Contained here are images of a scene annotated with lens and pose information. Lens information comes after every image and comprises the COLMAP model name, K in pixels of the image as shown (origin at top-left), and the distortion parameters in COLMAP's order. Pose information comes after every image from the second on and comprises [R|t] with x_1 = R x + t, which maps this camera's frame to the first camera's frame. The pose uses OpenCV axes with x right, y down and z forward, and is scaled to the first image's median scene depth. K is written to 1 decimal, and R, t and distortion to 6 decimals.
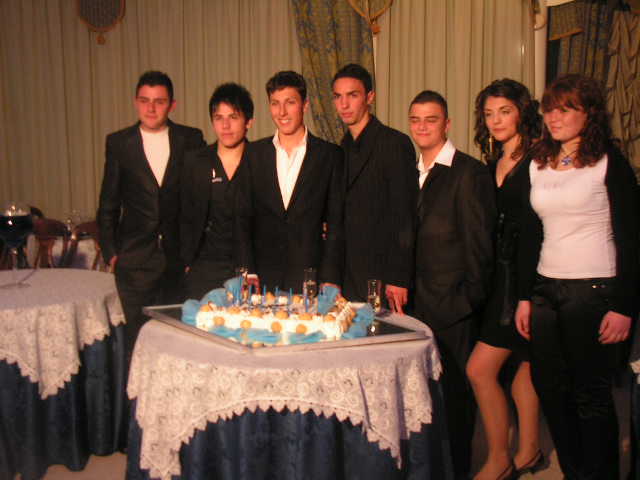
lens RADIAL K [[931.7, 0, 320.0], [0, 931.7, 240.0], [0, 0, 1]] dist [-0.162661, 1.218313]
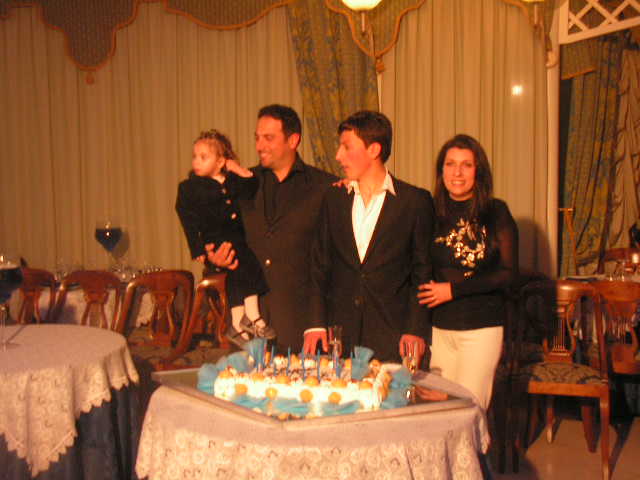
lens RADIAL K [[931.7, 0, 320.0], [0, 931.7, 240.0], [0, 0, 1]] dist [-0.162661, 1.218313]
pose [[0.999600, -0.005277, 0.027781, -0.048492], [0.006494, 0.999016, -0.043879, -0.013394], [-0.027522, 0.044042, 0.998651, 0.089911]]
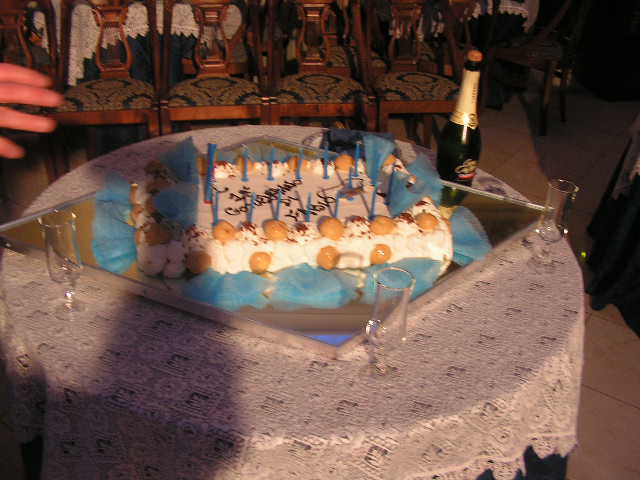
lens RADIAL K [[686.2, 0, 320.0], [0, 686.2, 240.0], [0, 0, 1]] dist [-0.229952, 0.218203]
pose [[0.901497, -0.185653, 0.390943, -0.154368], [0.016989, 0.917802, 0.396675, -0.042869], [-0.432452, -0.350959, 0.830550, 0.603353]]
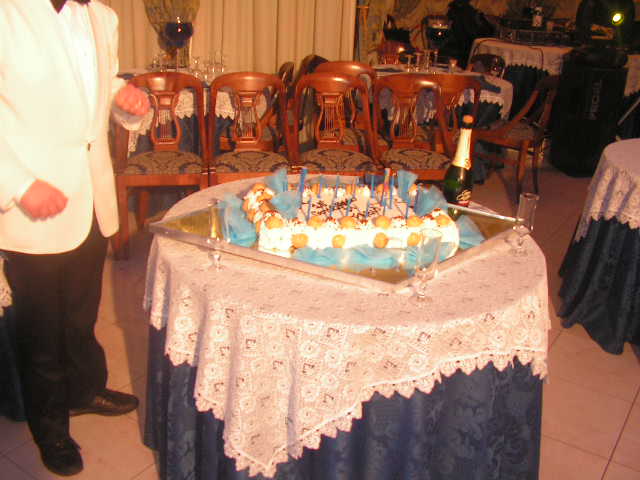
lens RADIAL K [[686.2, 0, 320.0], [0, 686.2, 240.0], [0, 0, 1]] dist [-0.229952, 0.218203]
pose [[0.889972, -0.129753, 0.437167, -0.270916], [0.010636, 0.964311, 0.264559, -0.040474], [-0.455892, -0.230800, 0.859589, 0.472397]]
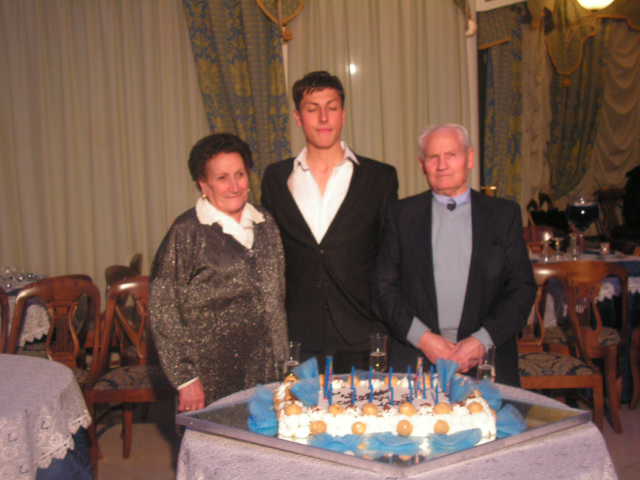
lens RADIAL K [[931.7, 0, 320.0], [0, 931.7, 240.0], [0, 0, 1]] dist [-0.162661, 1.218313]
pose [[0.962901, -0.052538, 0.264692, -0.238434], [0.061113, 0.997836, -0.024260, -0.028094], [-0.262845, 0.039536, 0.964028, 0.288018]]
